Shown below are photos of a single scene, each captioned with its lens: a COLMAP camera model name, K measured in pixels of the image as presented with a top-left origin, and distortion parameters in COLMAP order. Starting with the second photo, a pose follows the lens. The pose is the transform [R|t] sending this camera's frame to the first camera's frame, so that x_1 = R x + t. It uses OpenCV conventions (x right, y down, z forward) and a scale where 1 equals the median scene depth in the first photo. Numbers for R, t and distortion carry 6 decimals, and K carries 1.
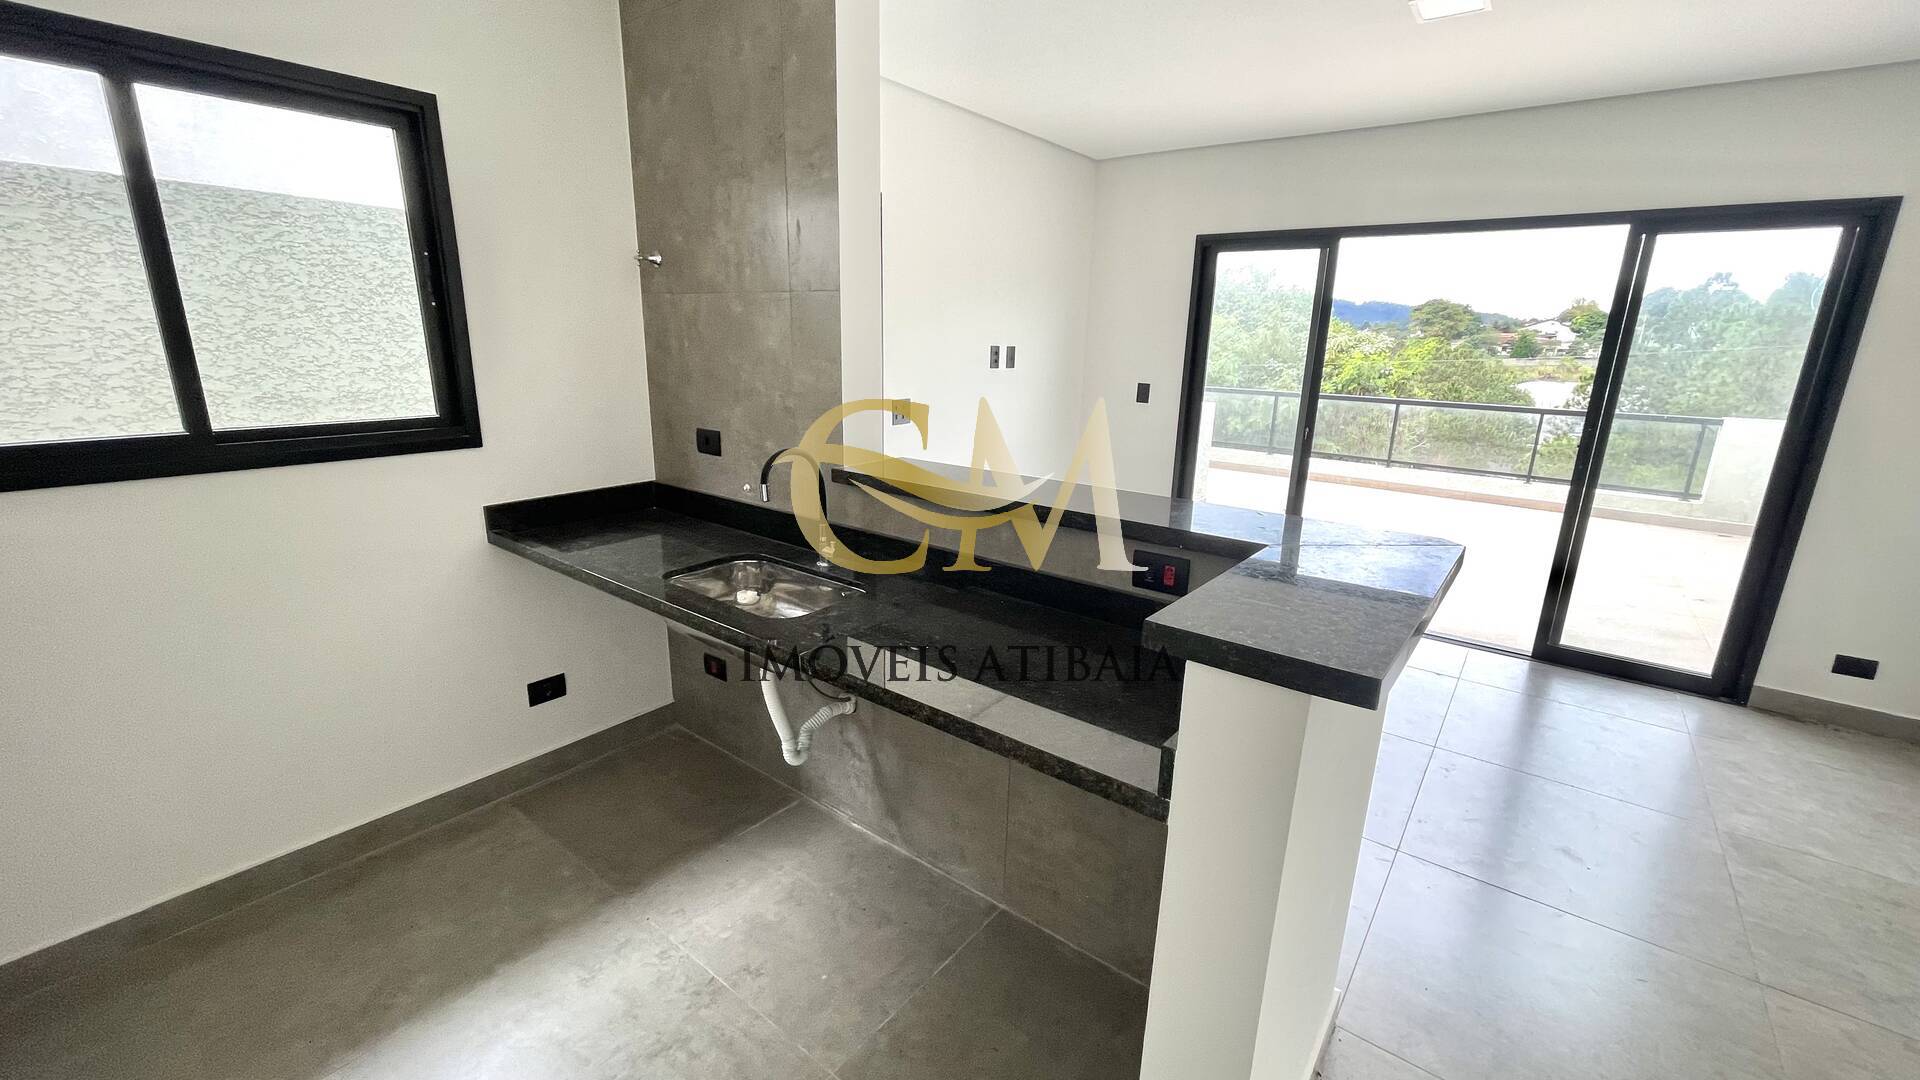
lens RADIAL K [[766.6, 0, 967.6], [0, 766.6, 537.6], [0, 0, 1]] dist [0.008053, -0.006623]
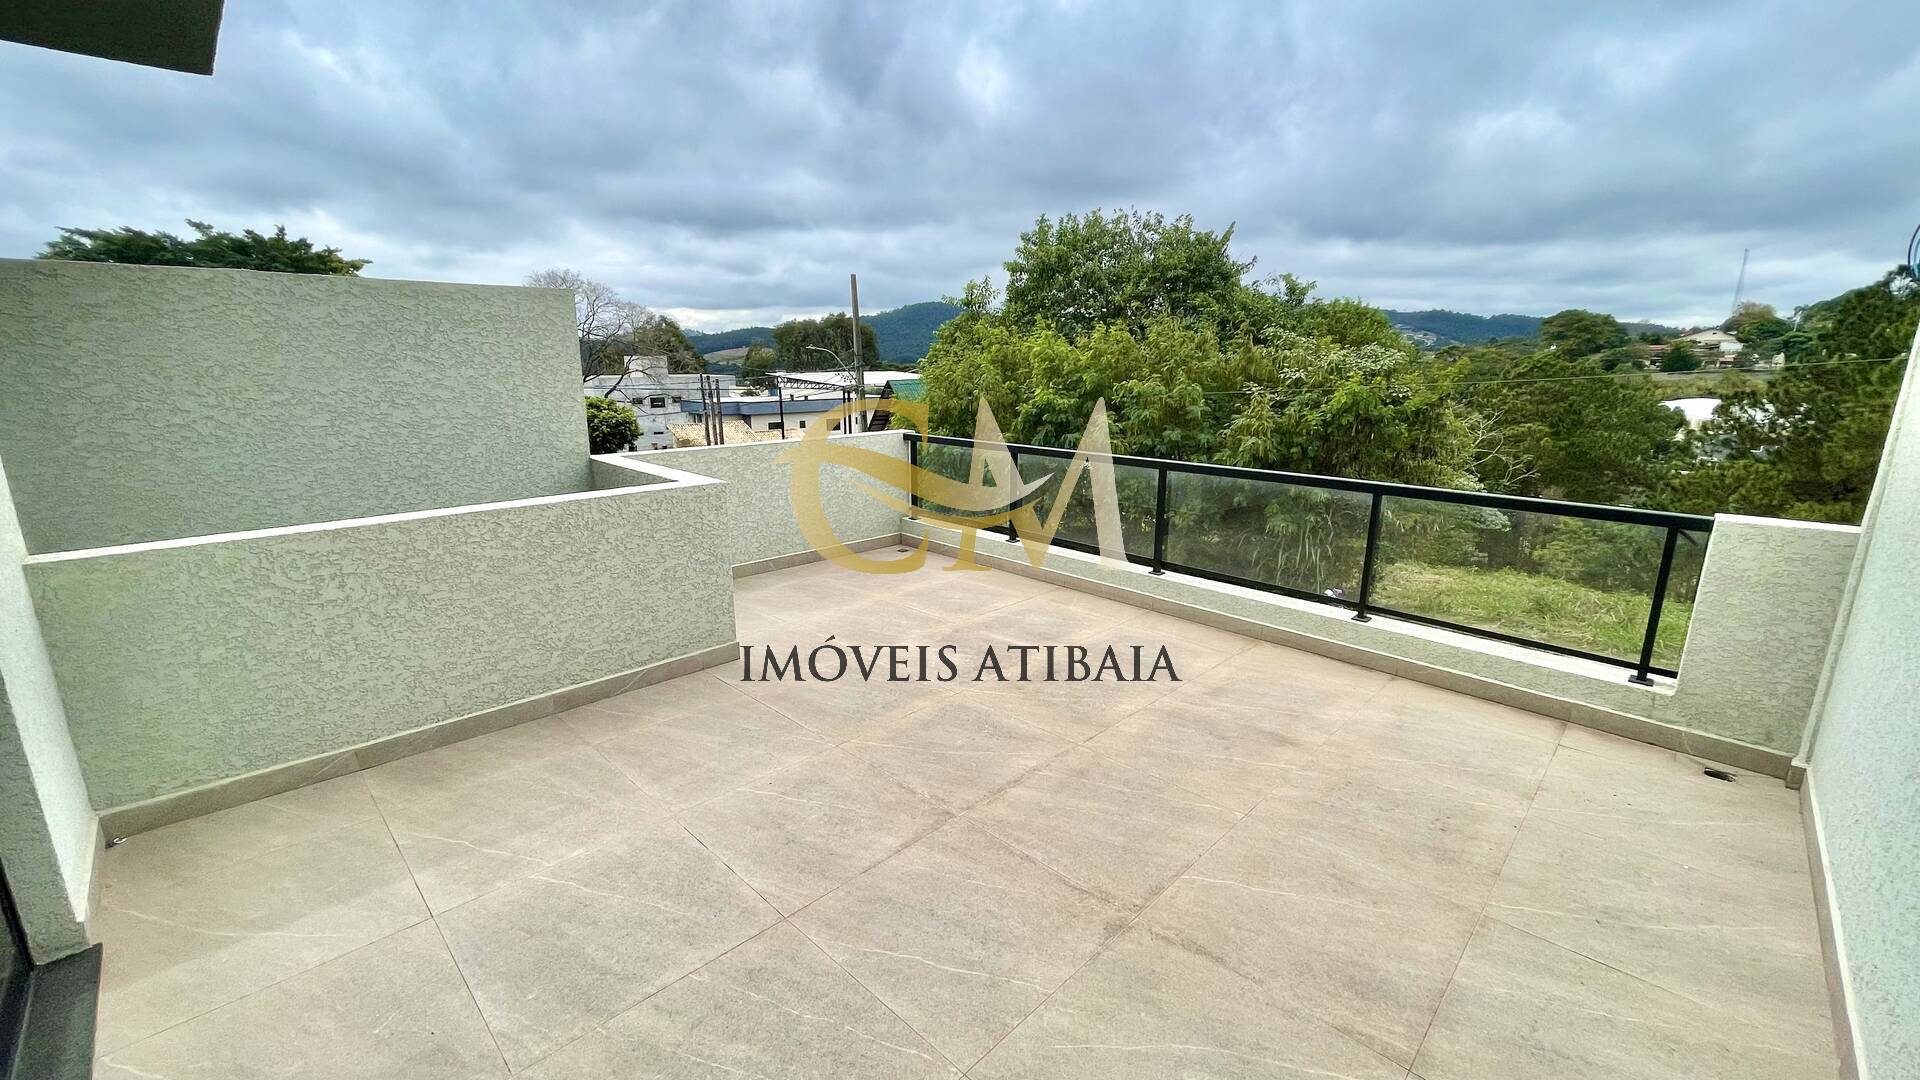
lens RADIAL K [[766.6, 0, 967.6], [0, 766.6, 537.6], [0, 0, 1]] dist [0.008053, -0.006623]
pose [[0.991839, 0.007891, -0.127251, 1.280051], [-0.011891, 0.999458, -0.030702, -0.265888], [0.126939, 0.031964, 0.991395, 1.040159]]
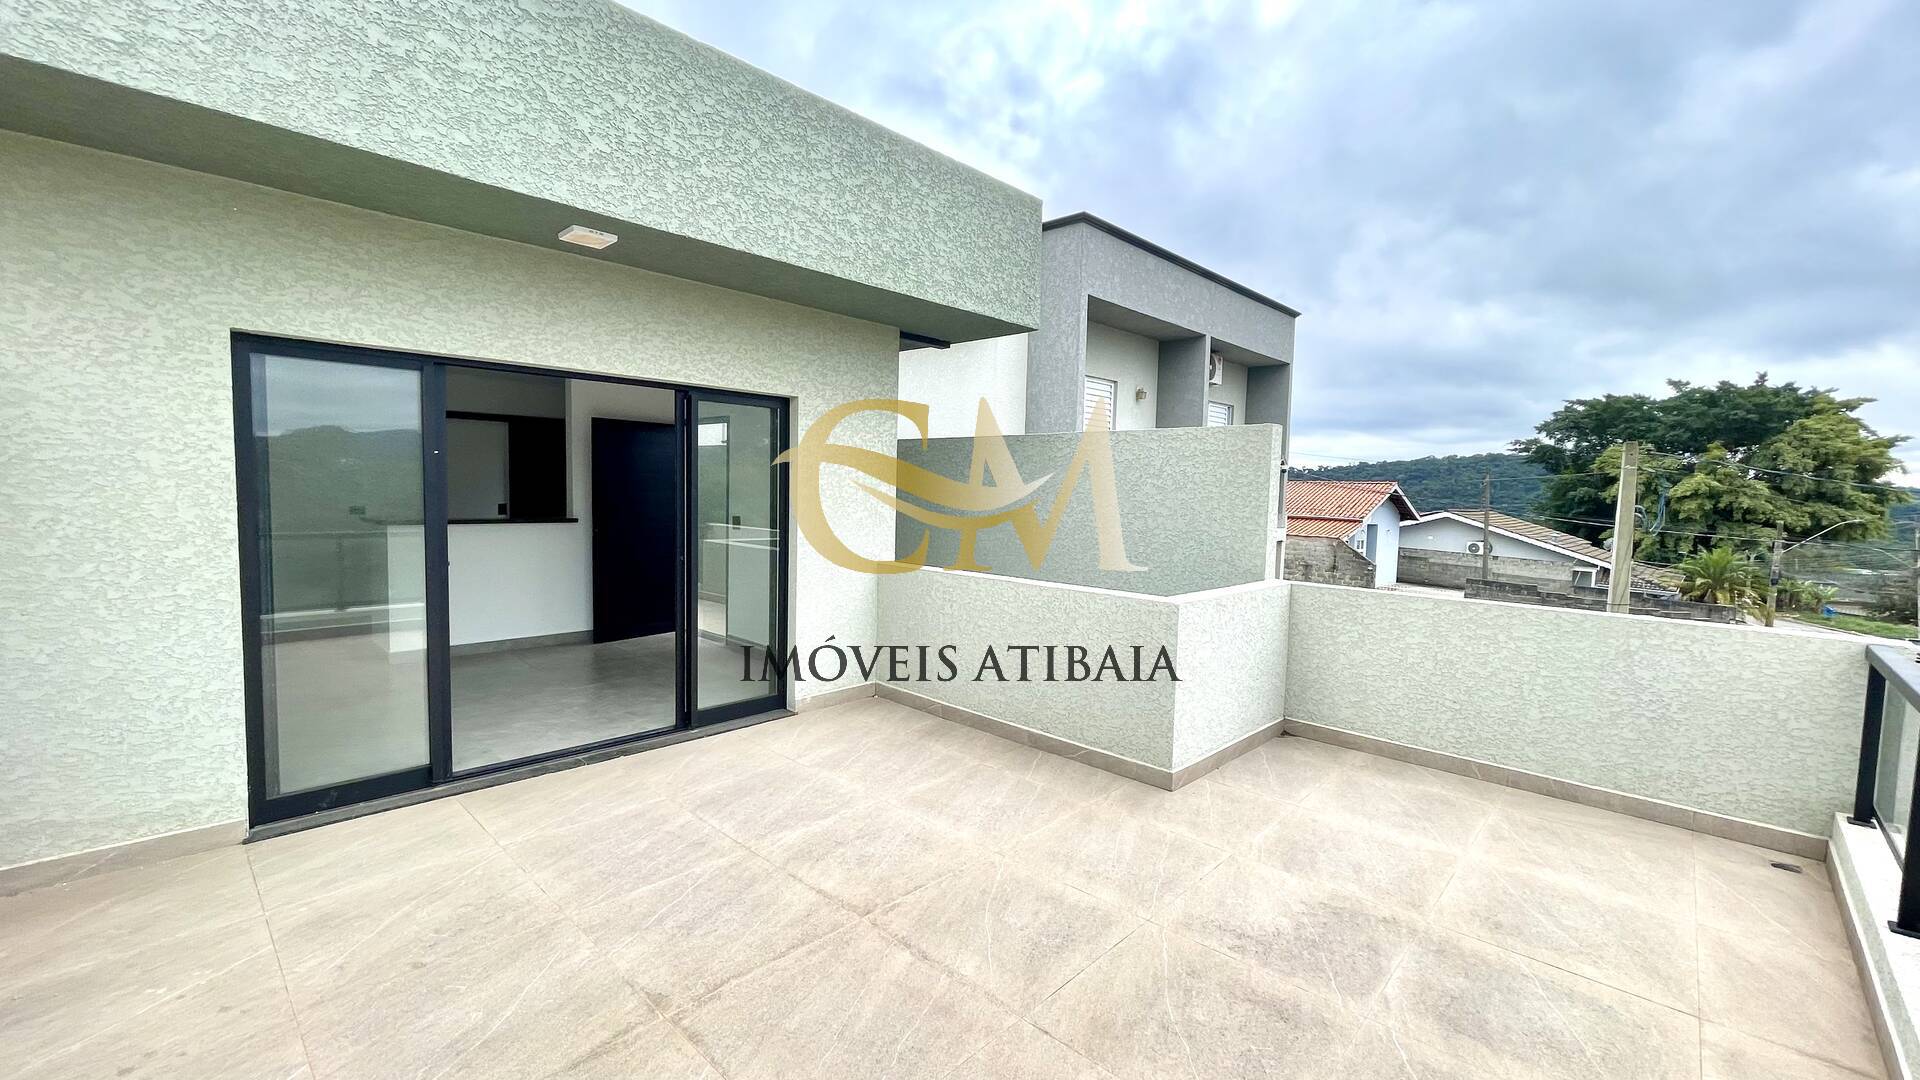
lens RADIAL K [[792.1, 0, 976.4], [0, 792.1, 550.6], [0, 0, 1]] dist [-0.007908, 0.000104]
pose [[-0.107165, 0.053757, -0.992787, 1.935636], [-0.282986, 0.955588, 0.082289, -0.460389], [0.953119, 0.289763, -0.087193, 1.897232]]
